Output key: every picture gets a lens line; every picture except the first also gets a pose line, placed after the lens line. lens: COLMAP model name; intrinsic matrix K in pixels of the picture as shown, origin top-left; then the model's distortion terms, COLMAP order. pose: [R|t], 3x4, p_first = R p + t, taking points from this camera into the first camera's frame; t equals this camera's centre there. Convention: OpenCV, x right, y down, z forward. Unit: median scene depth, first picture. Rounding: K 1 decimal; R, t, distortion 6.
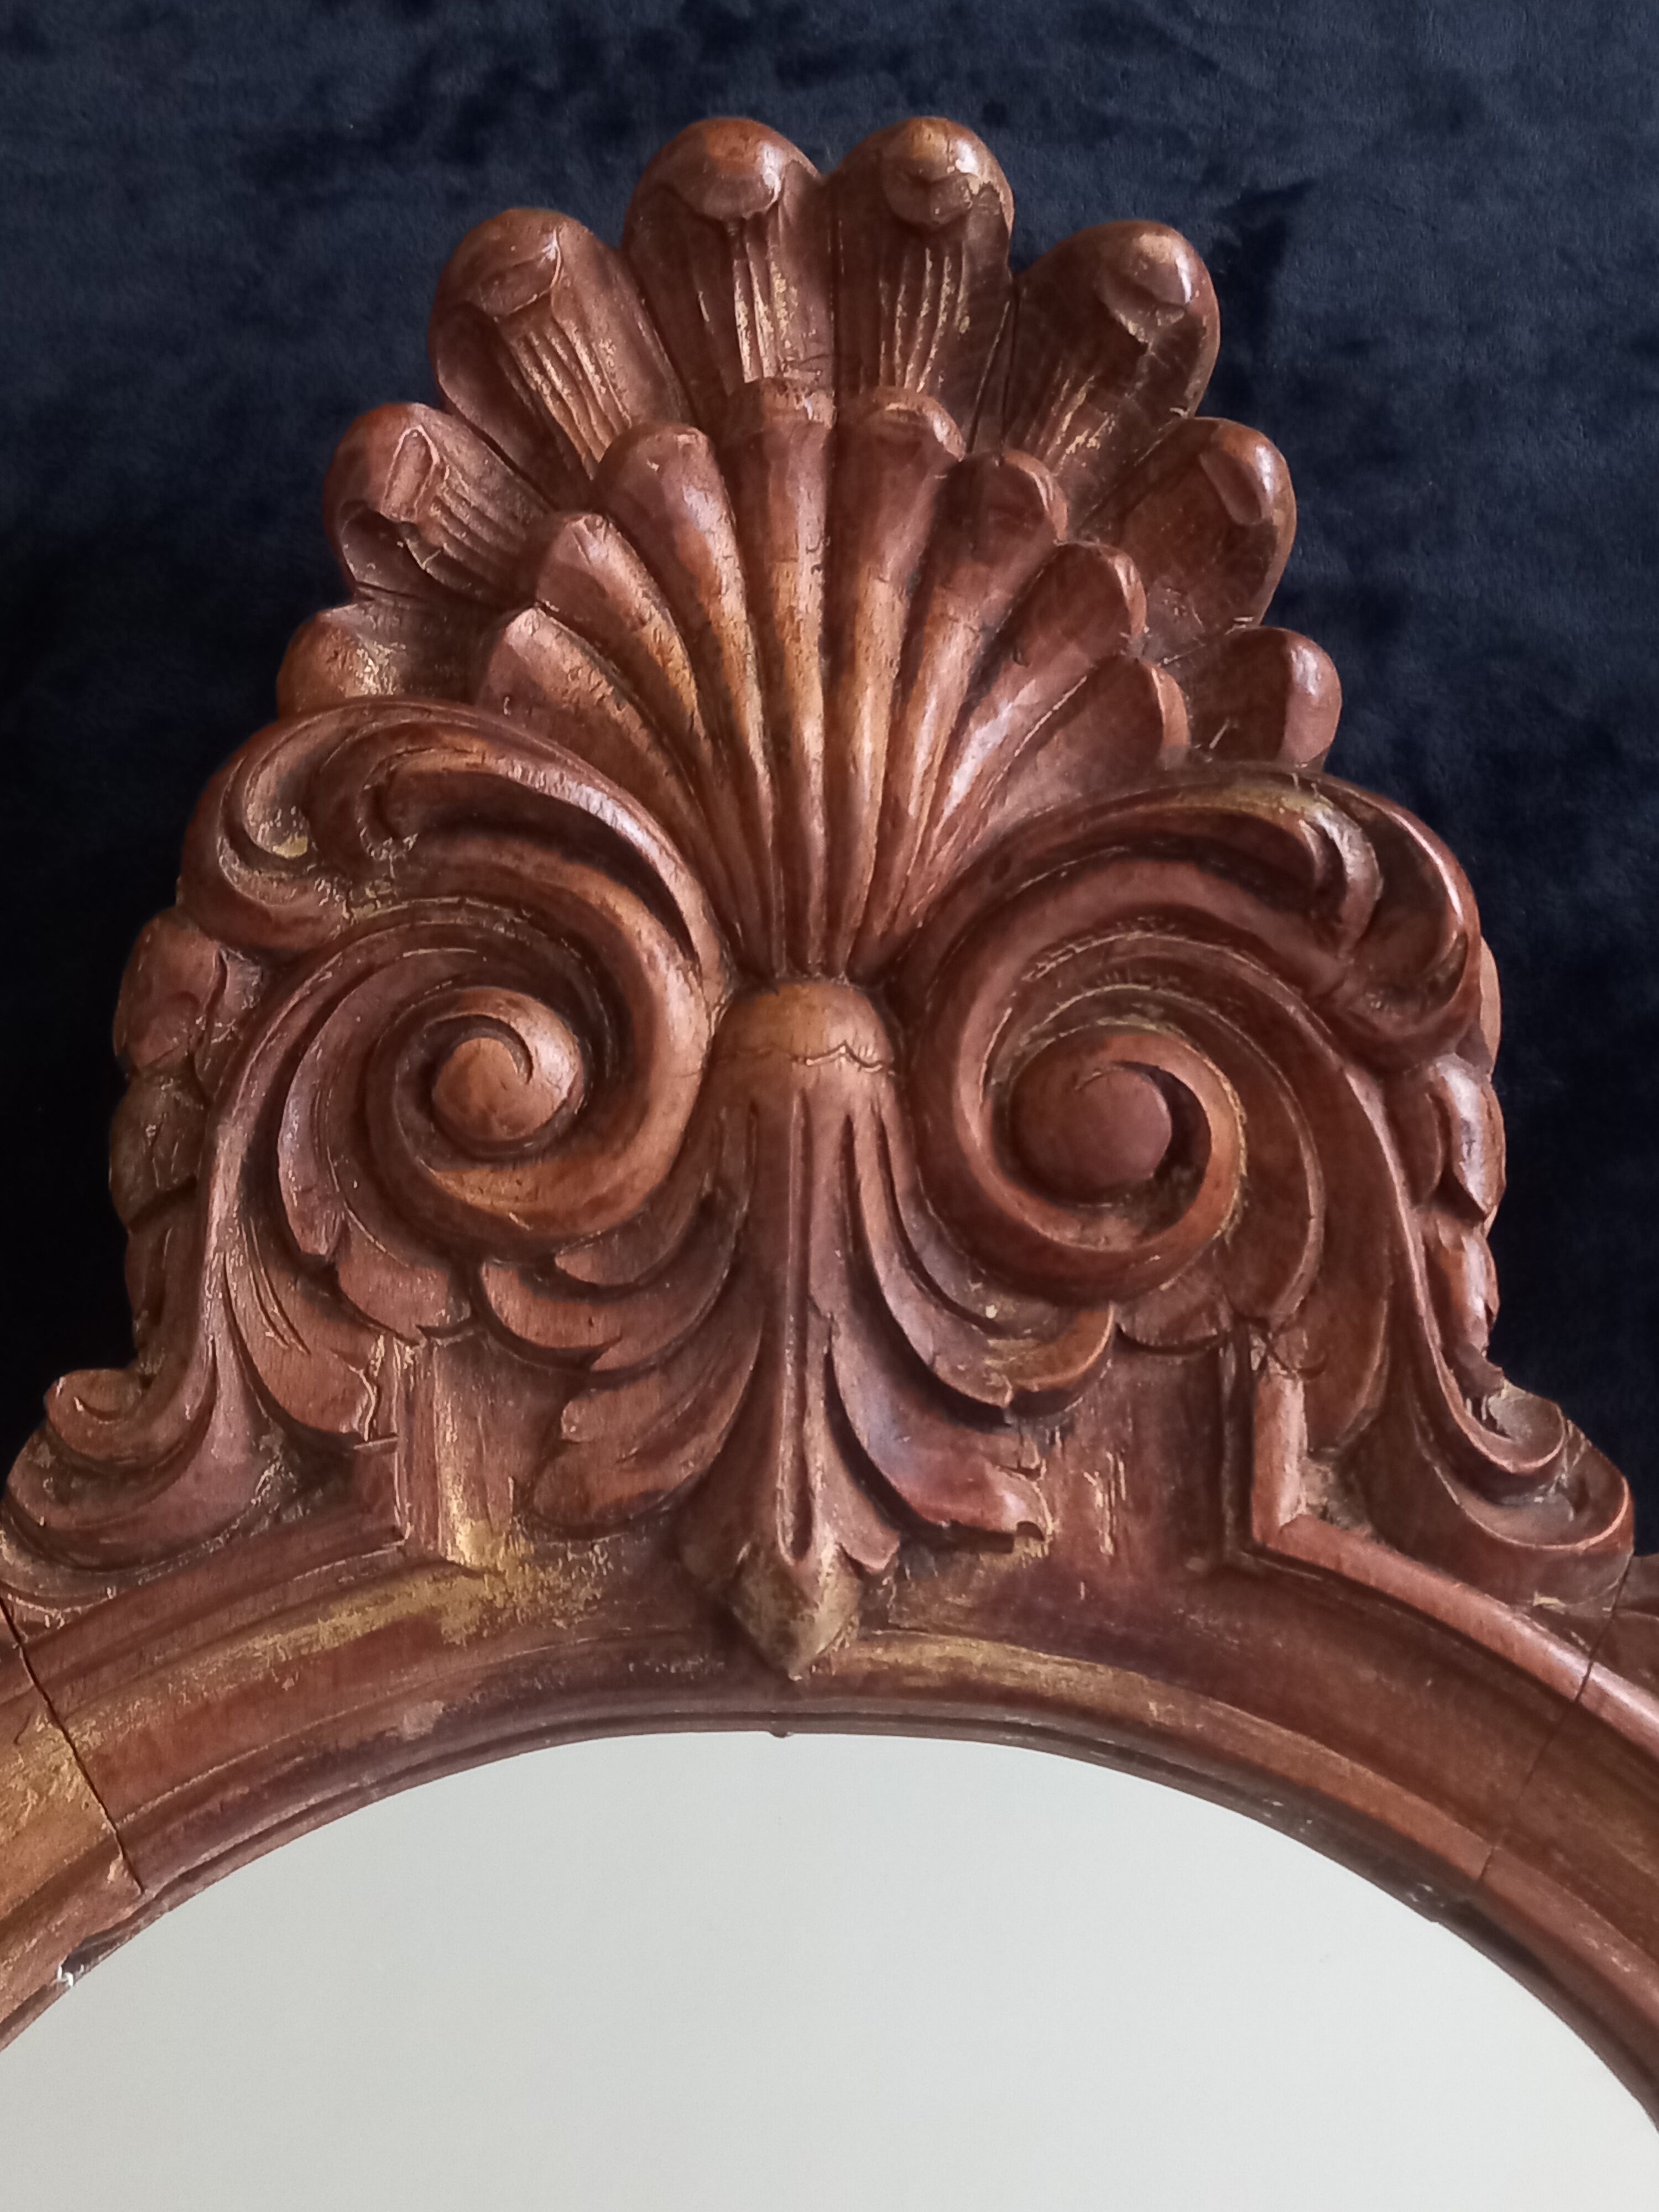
lens RADIAL K [[2837.9, 0, 833.7], [0, 2837.9, 1183.0], [0, 0, 1]] dist [0.070688, -0.075283]
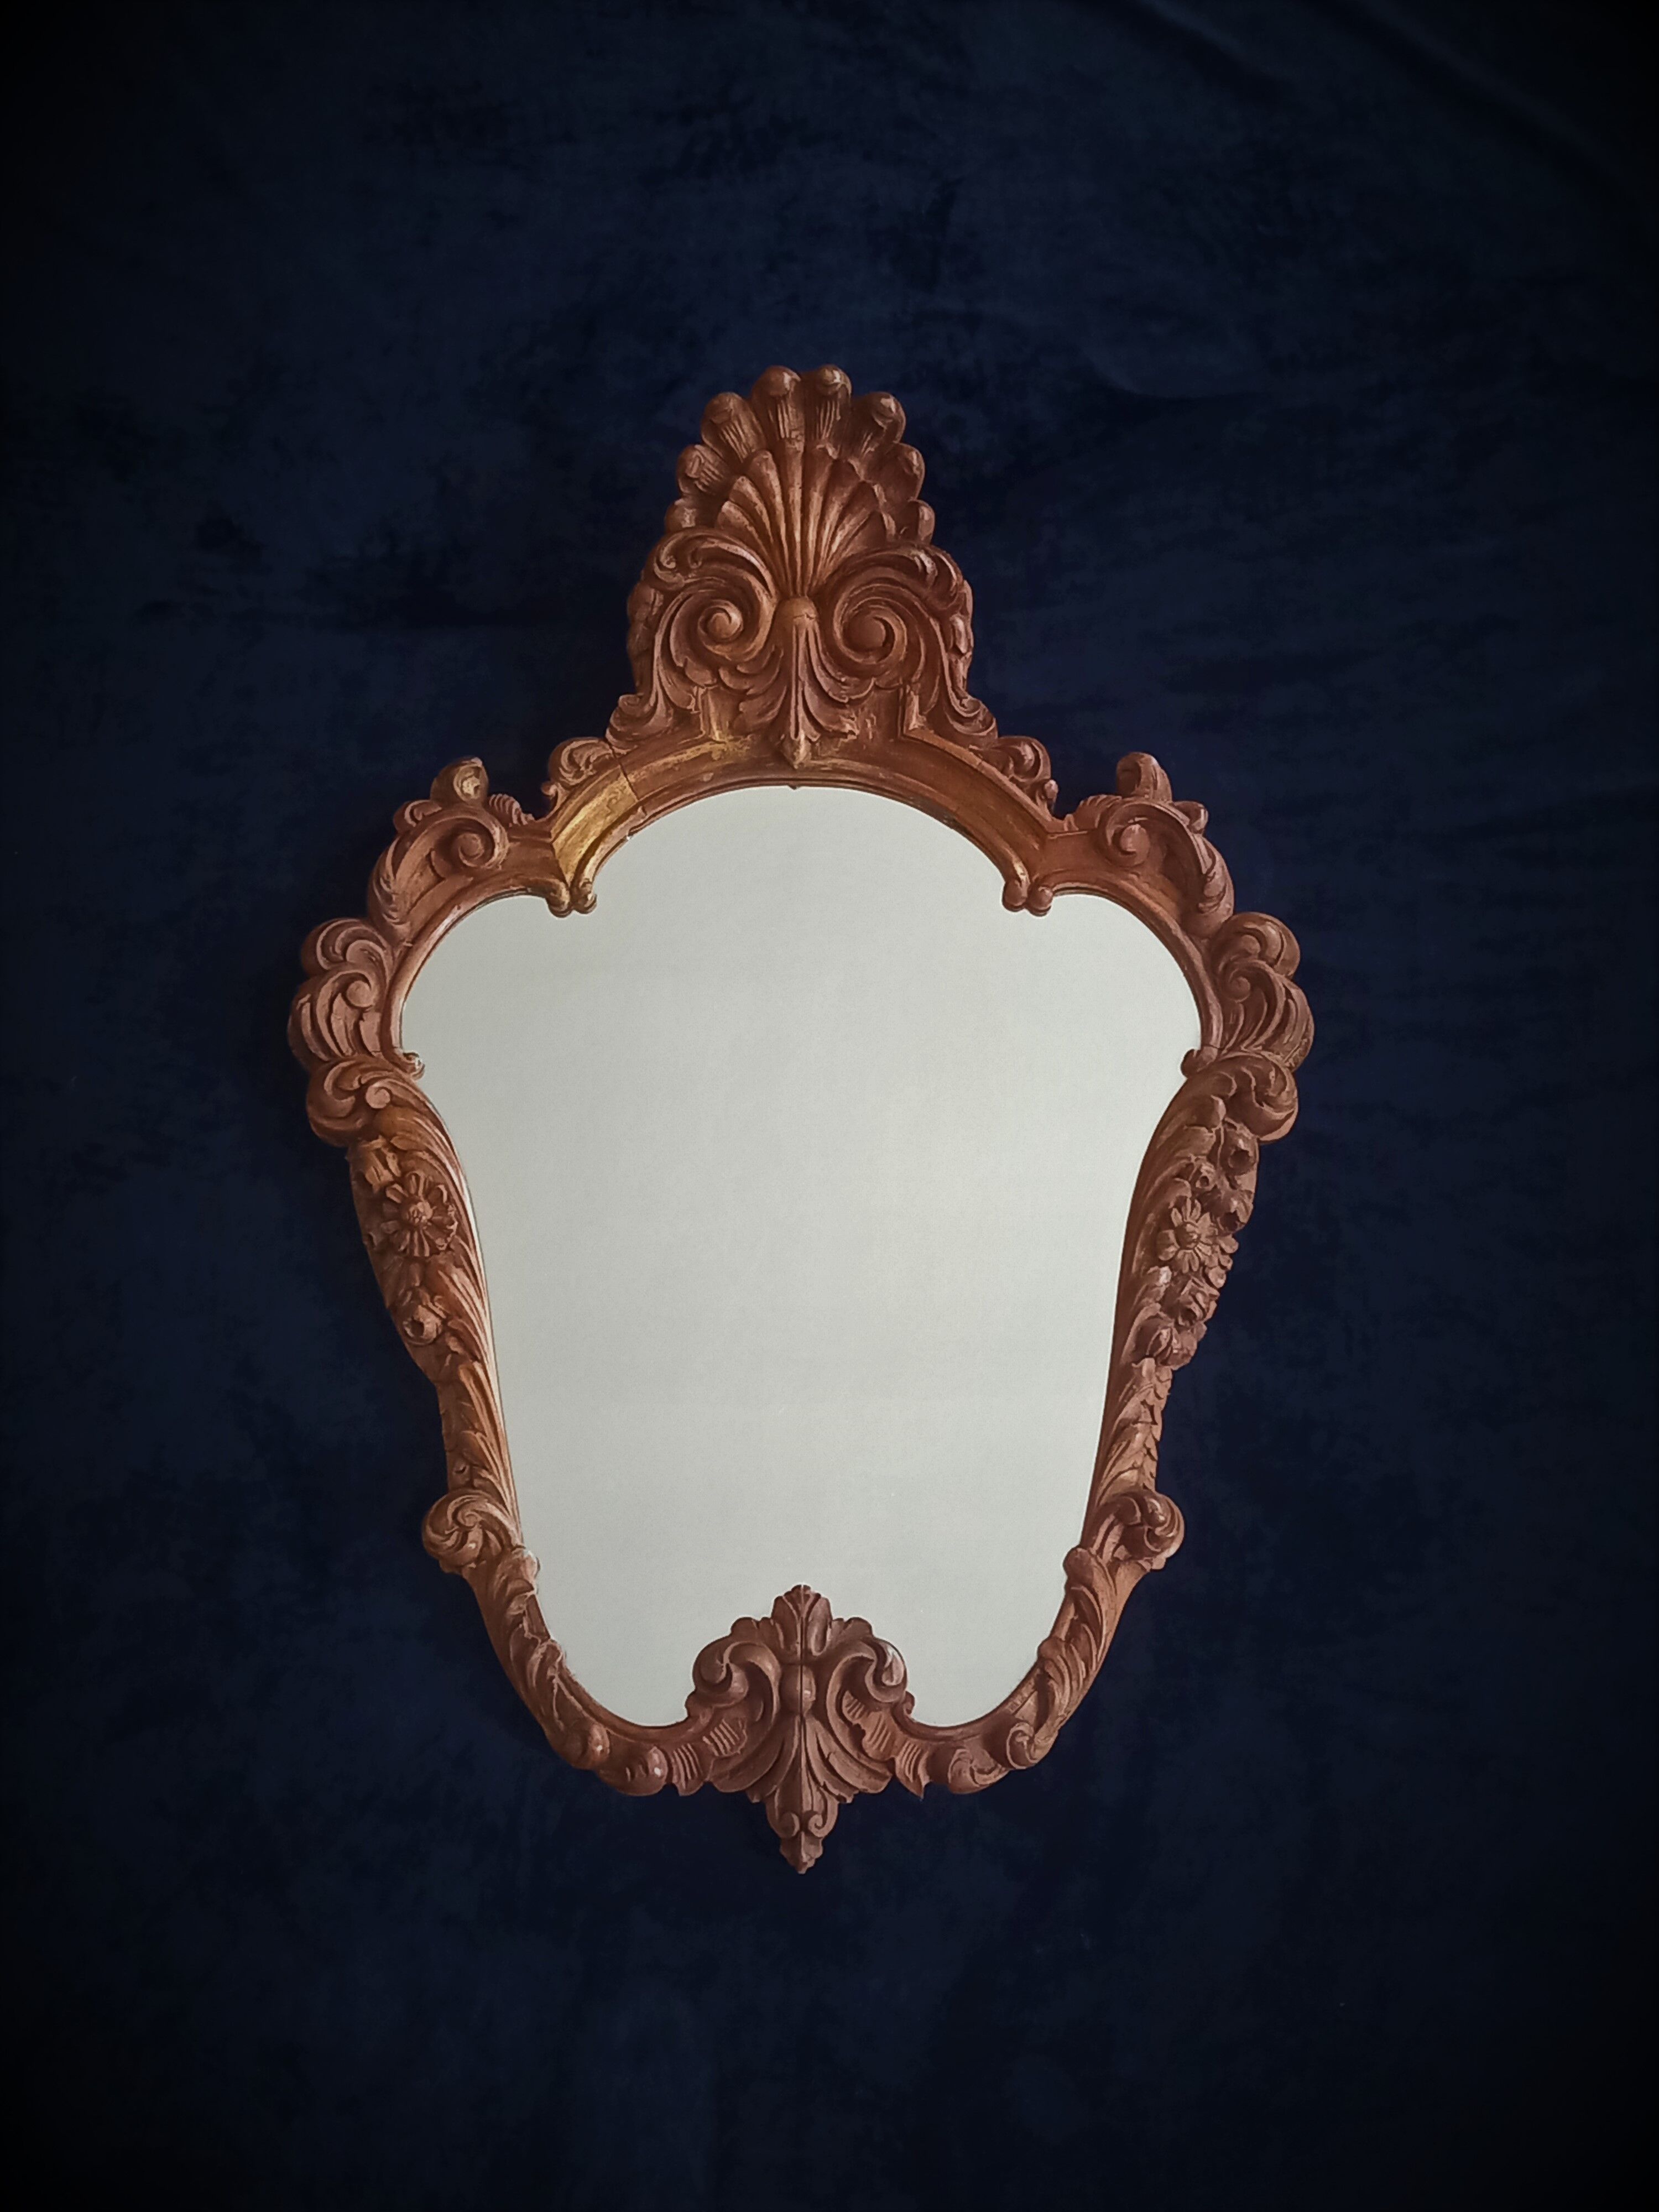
lens RADIAL K [[2837.9, 0, 833.7], [0, 2837.9, 1183.0], [0, 0, 1]] dist [0.070688, -0.075283]
pose [[0.999008, -0.001862, -0.044497, 0.224238], [0.009508, 0.985007, 0.172254, 0.054094], [0.043509, -0.172506, 0.984047, -3.180826]]
